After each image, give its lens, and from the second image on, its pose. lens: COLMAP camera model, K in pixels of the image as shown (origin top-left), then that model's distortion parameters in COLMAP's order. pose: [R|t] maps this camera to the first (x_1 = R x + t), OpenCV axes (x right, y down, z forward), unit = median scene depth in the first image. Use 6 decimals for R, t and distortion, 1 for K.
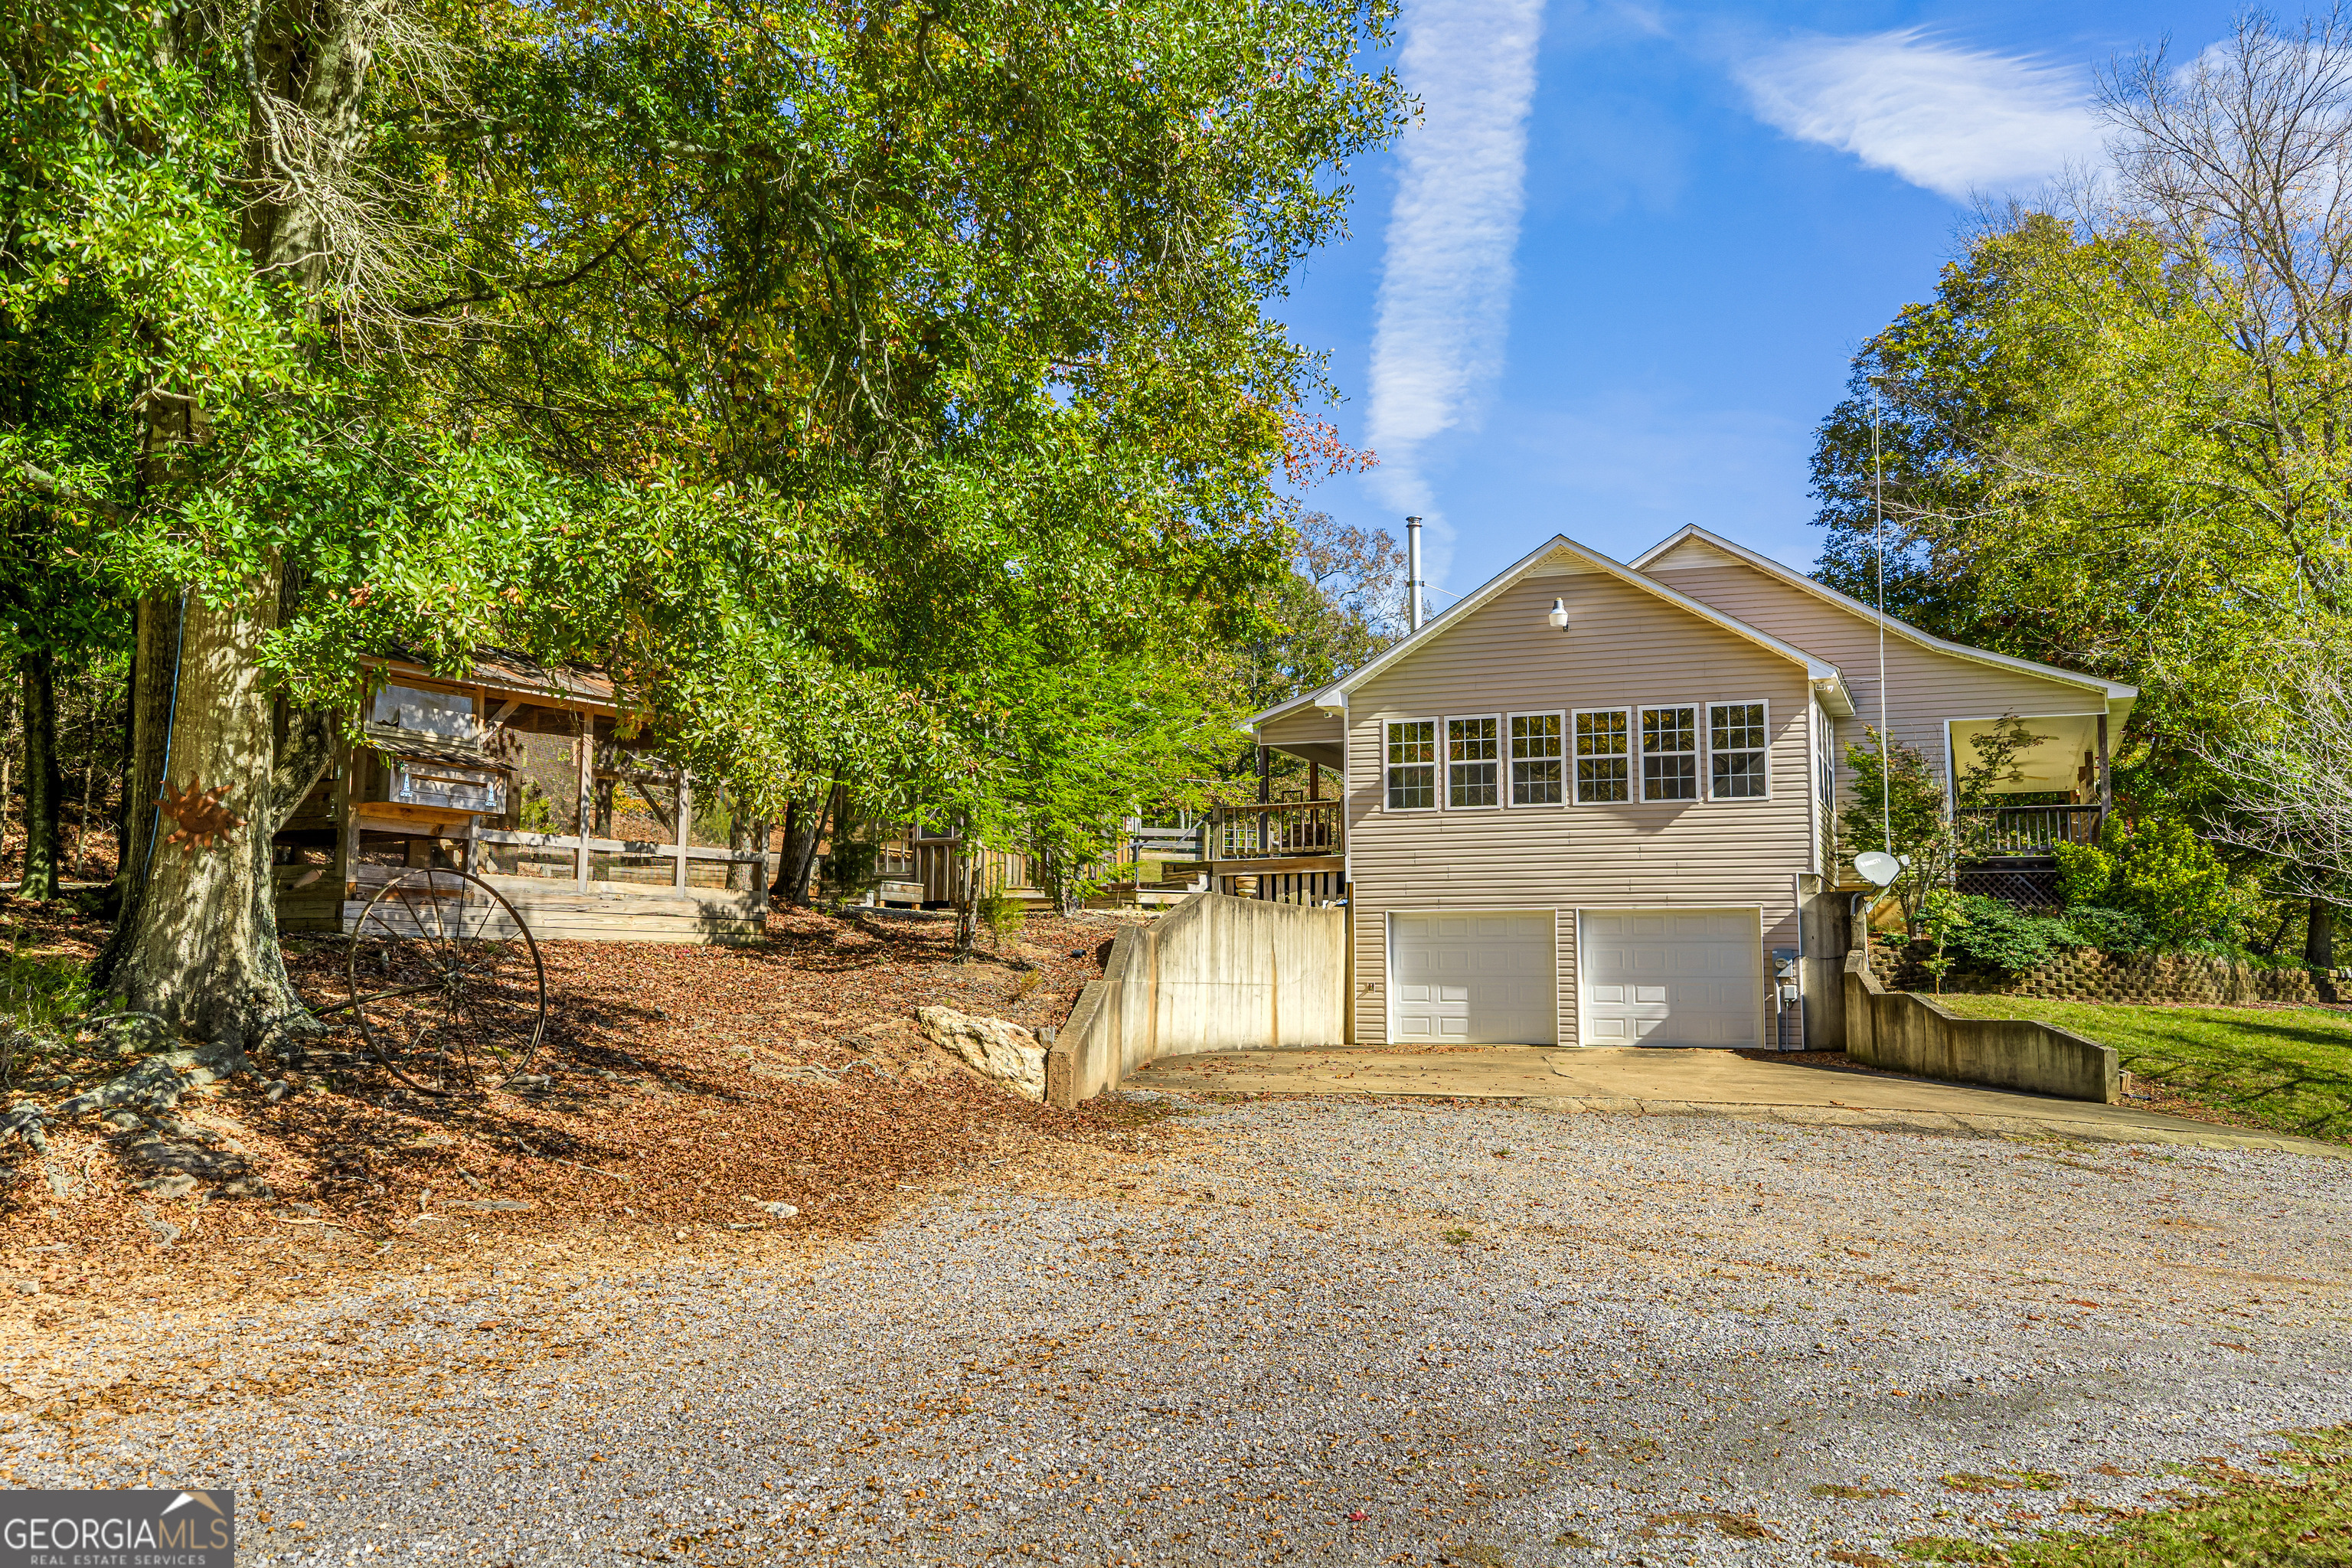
lens RADIAL K [[1956.1, 0, 1176.0], [0, 1956.1, 784.0], [0, 0, 1]] dist [0.006887, -0.004740]
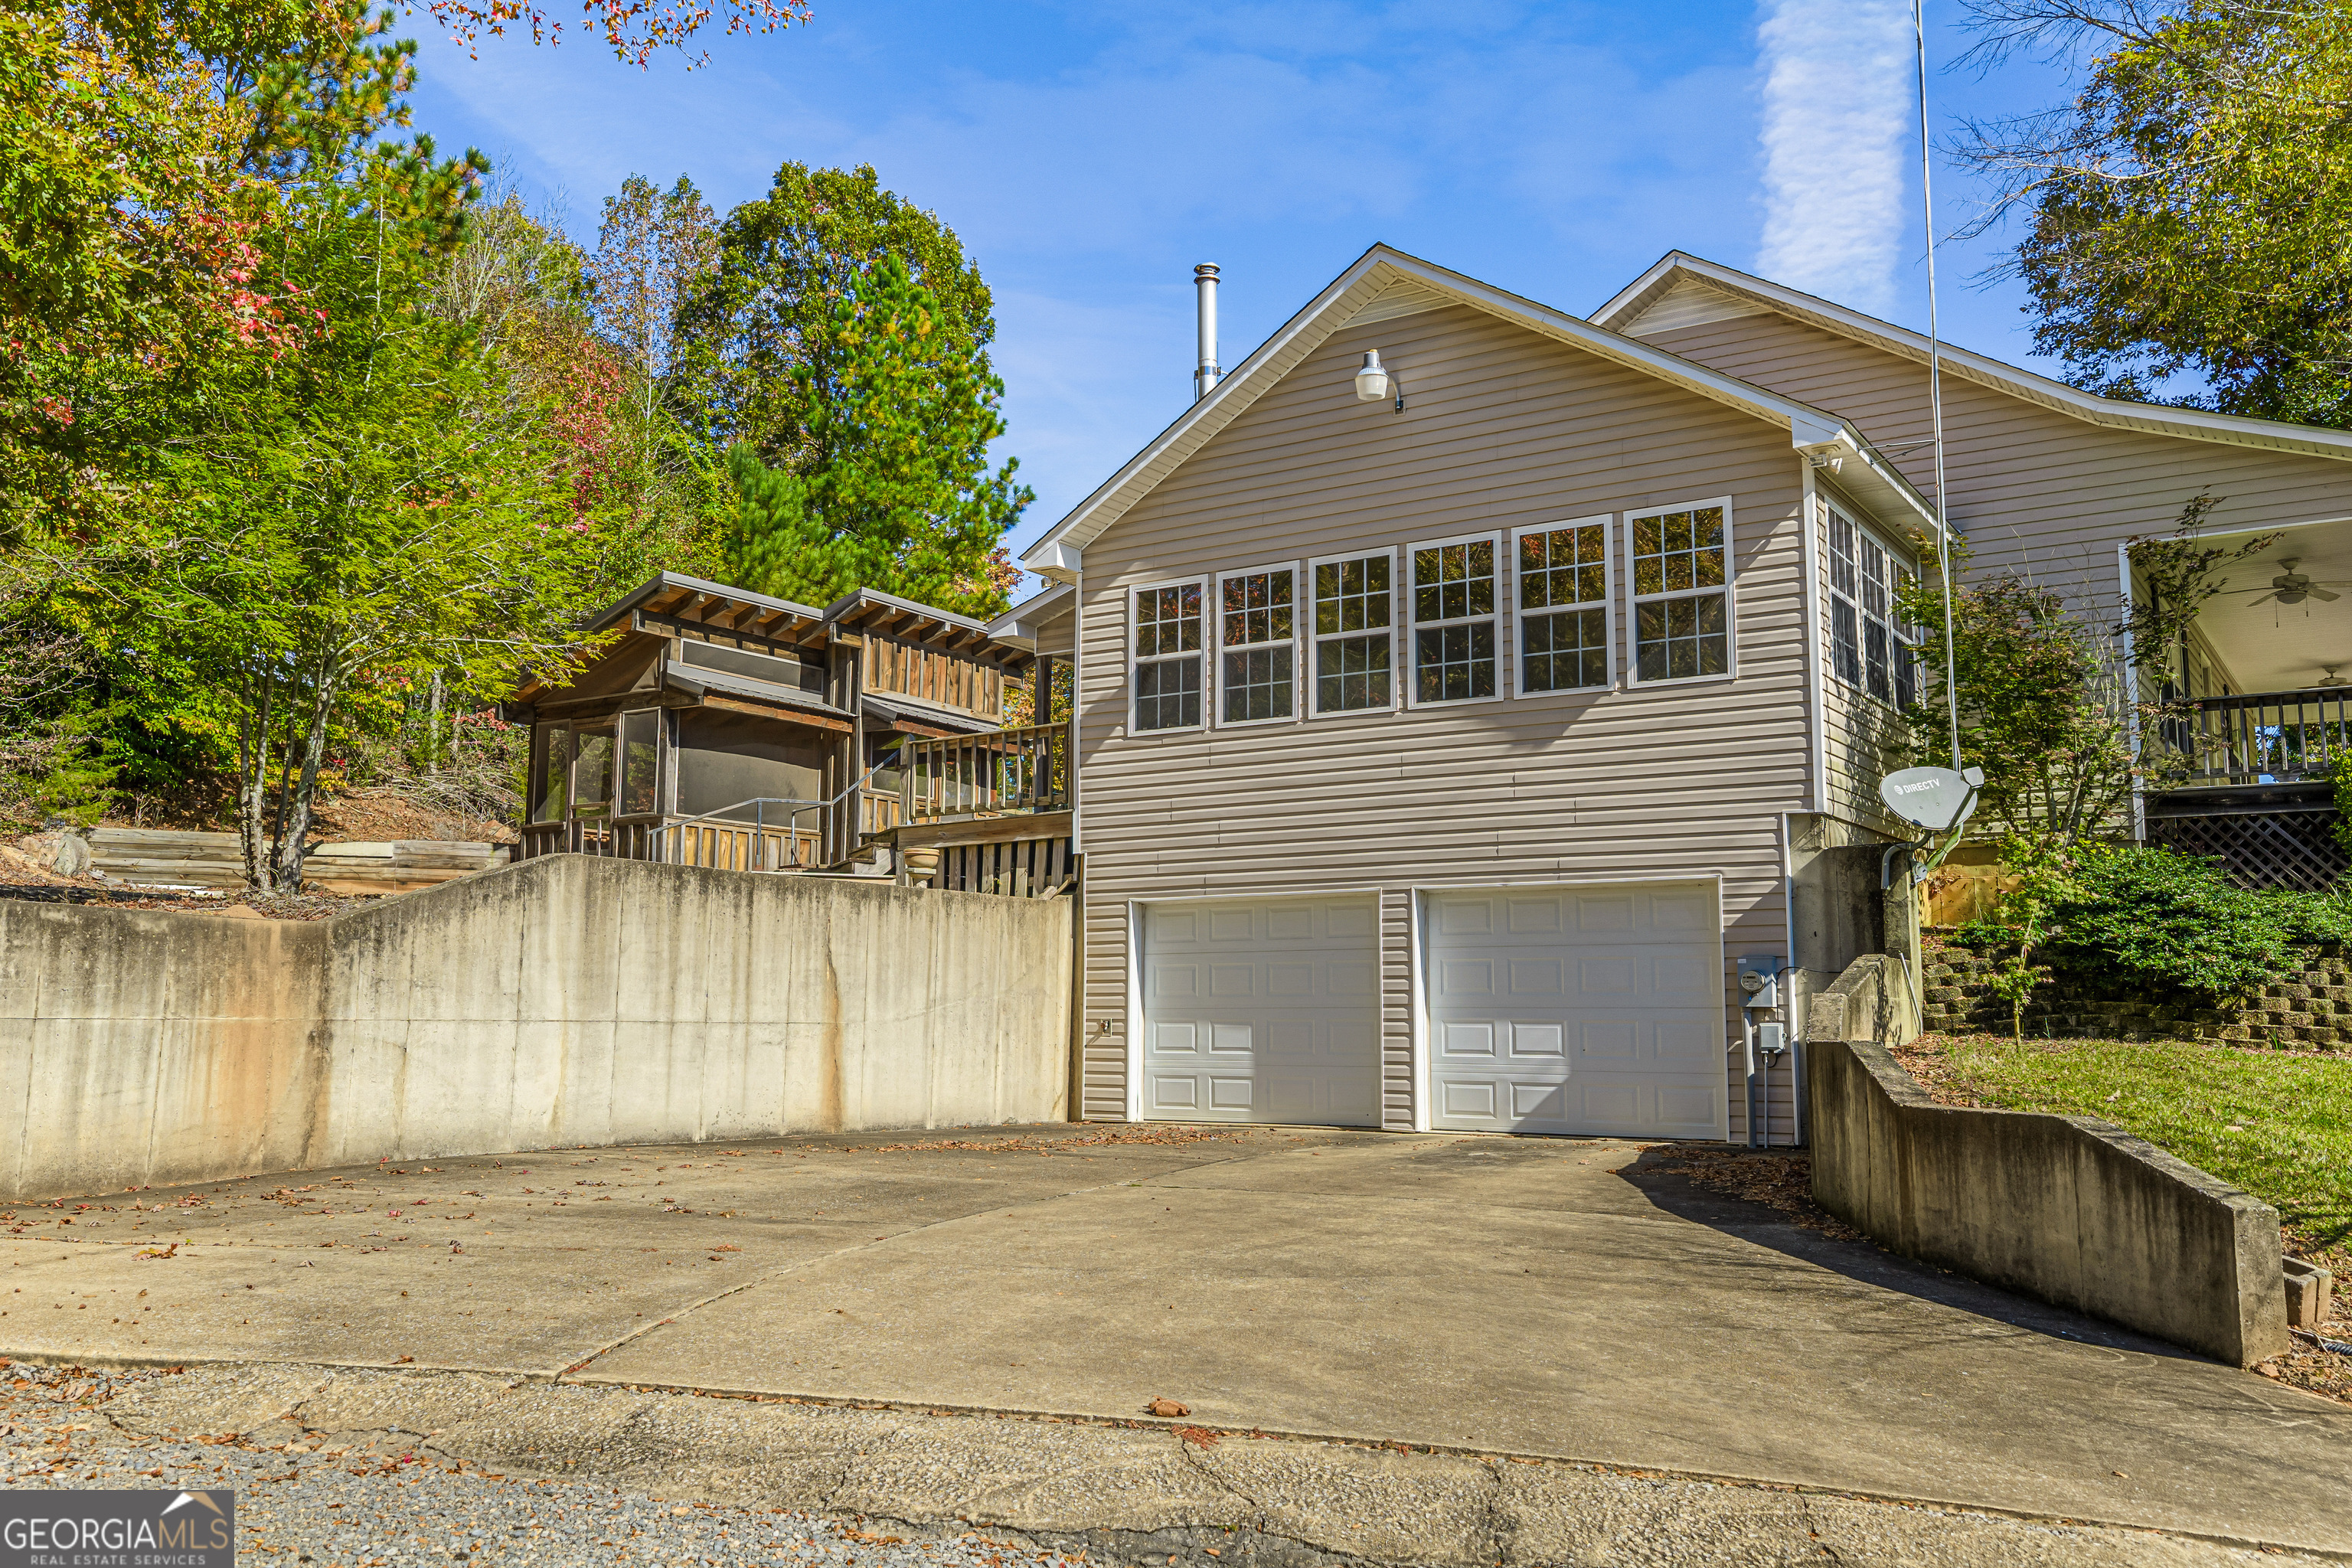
lens RADIAL K [[1956.1, 0, 1176.0], [0, 1956.1, 784.0], [0, 0, 1]] dist [0.006887, -0.004740]
pose [[0.982099, -0.023389, -0.186909, 0.242786], [0.019876, 0.999589, -0.020646, 0.043366], [0.187315, 0.016561, 0.982160, 0.423635]]
